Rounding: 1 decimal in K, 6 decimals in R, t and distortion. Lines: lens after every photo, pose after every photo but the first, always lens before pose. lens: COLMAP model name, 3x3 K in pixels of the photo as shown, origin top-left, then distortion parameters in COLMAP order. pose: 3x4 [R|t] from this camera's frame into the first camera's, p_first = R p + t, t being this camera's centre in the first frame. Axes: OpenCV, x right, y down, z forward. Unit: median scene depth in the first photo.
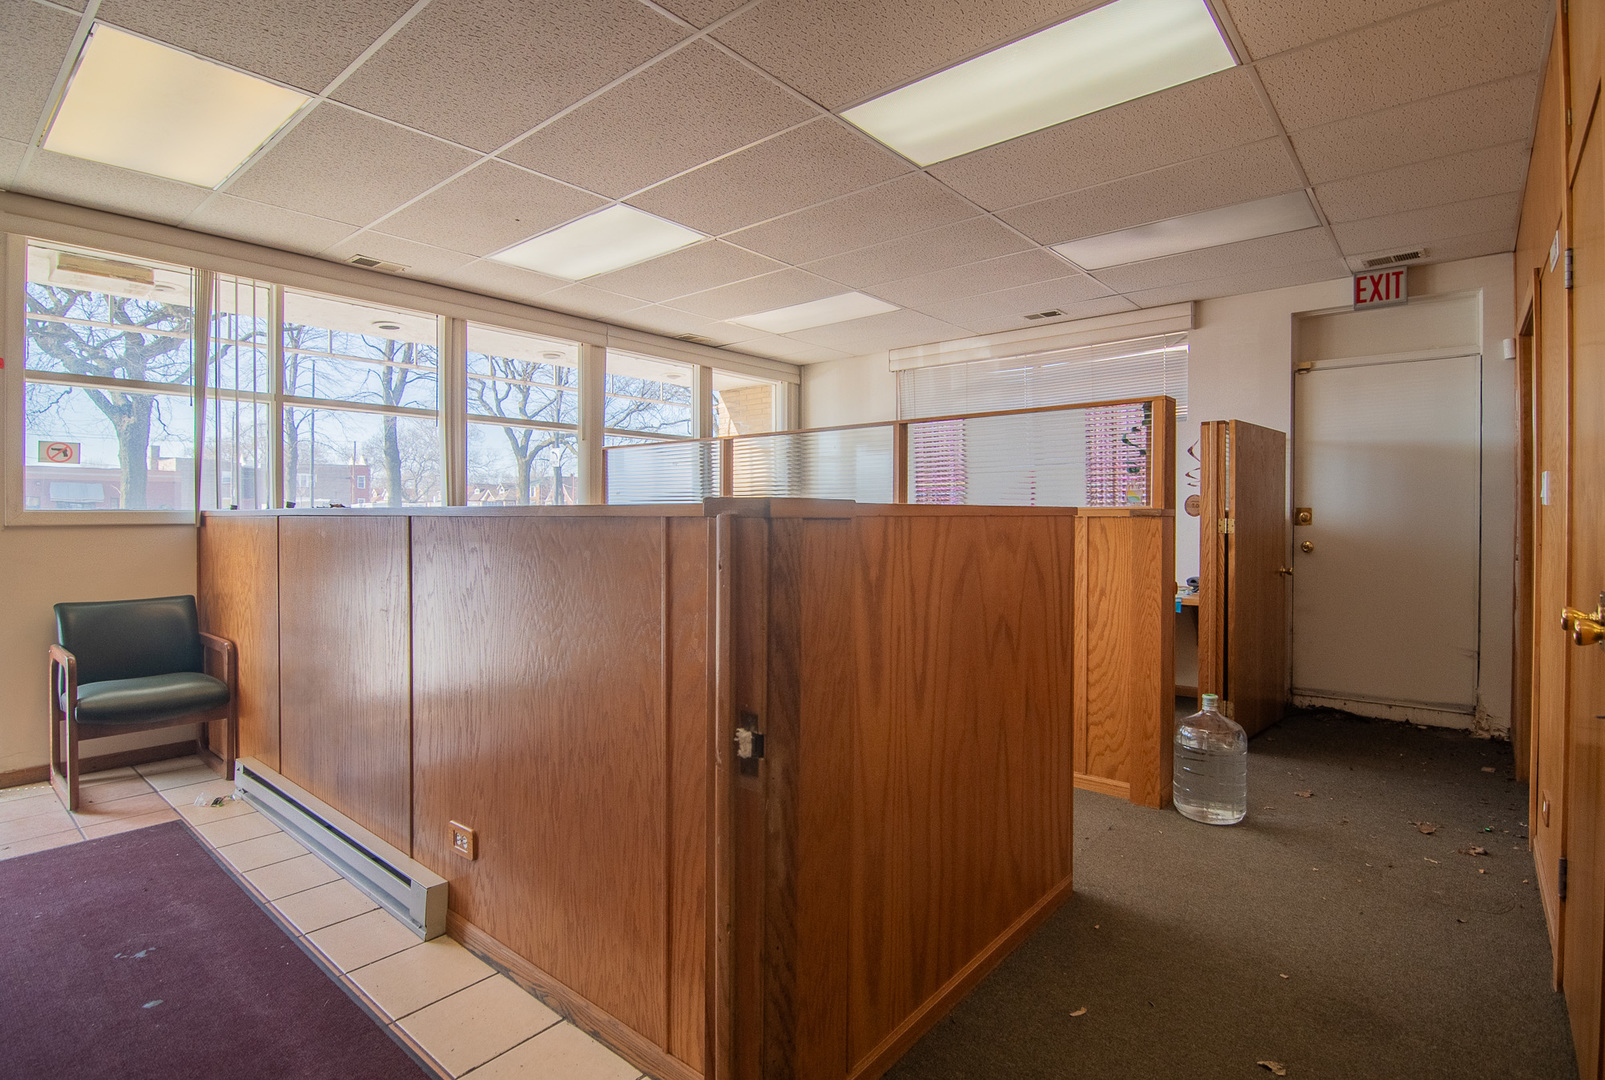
lens RADIAL K [[780.2, 0, 806.9], [0, 780.2, 520.7], [0, 0, 1]] dist [-0.001002, -0.000112]
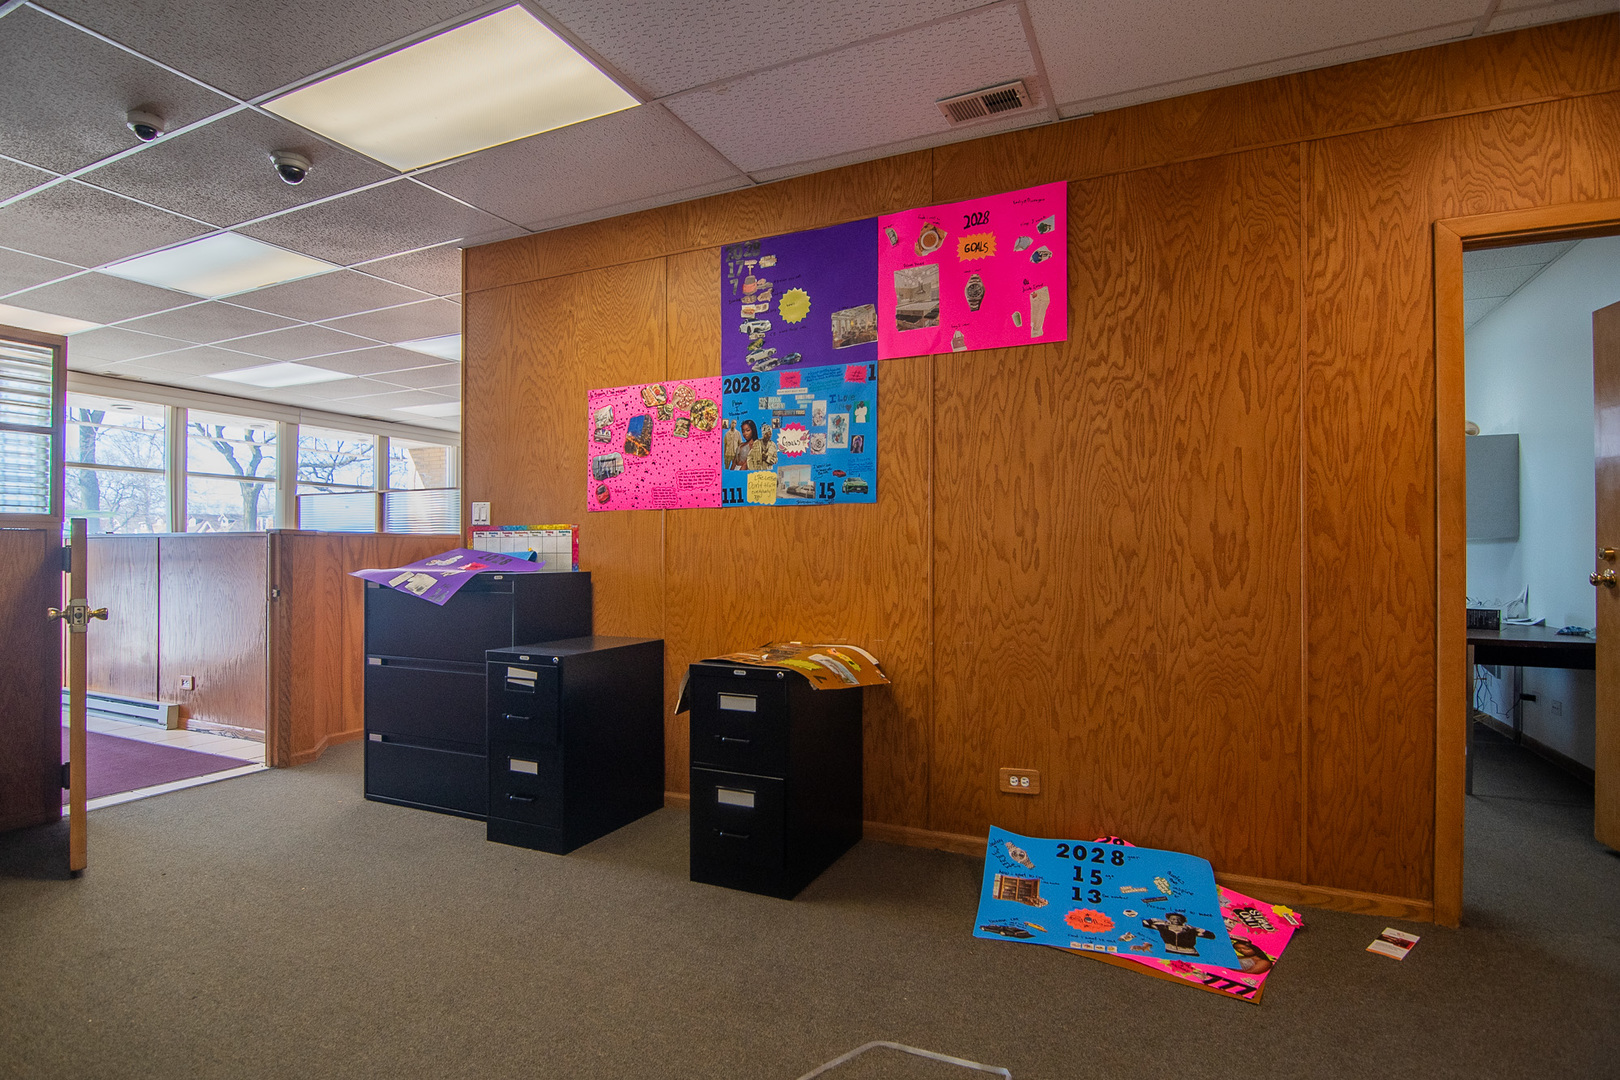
lens RADIAL K [[790.1, 0, 813.9], [0, 790.1, 549.2], [0, 0, 1]] dist [-0.001985, -0.015415]
pose [[0.963971, 0.001403, 0.266002, 0.268082], [0.000958, 0.999961, -0.008745, 0.019483], [-0.266004, 0.008685, 0.963933, -0.636797]]
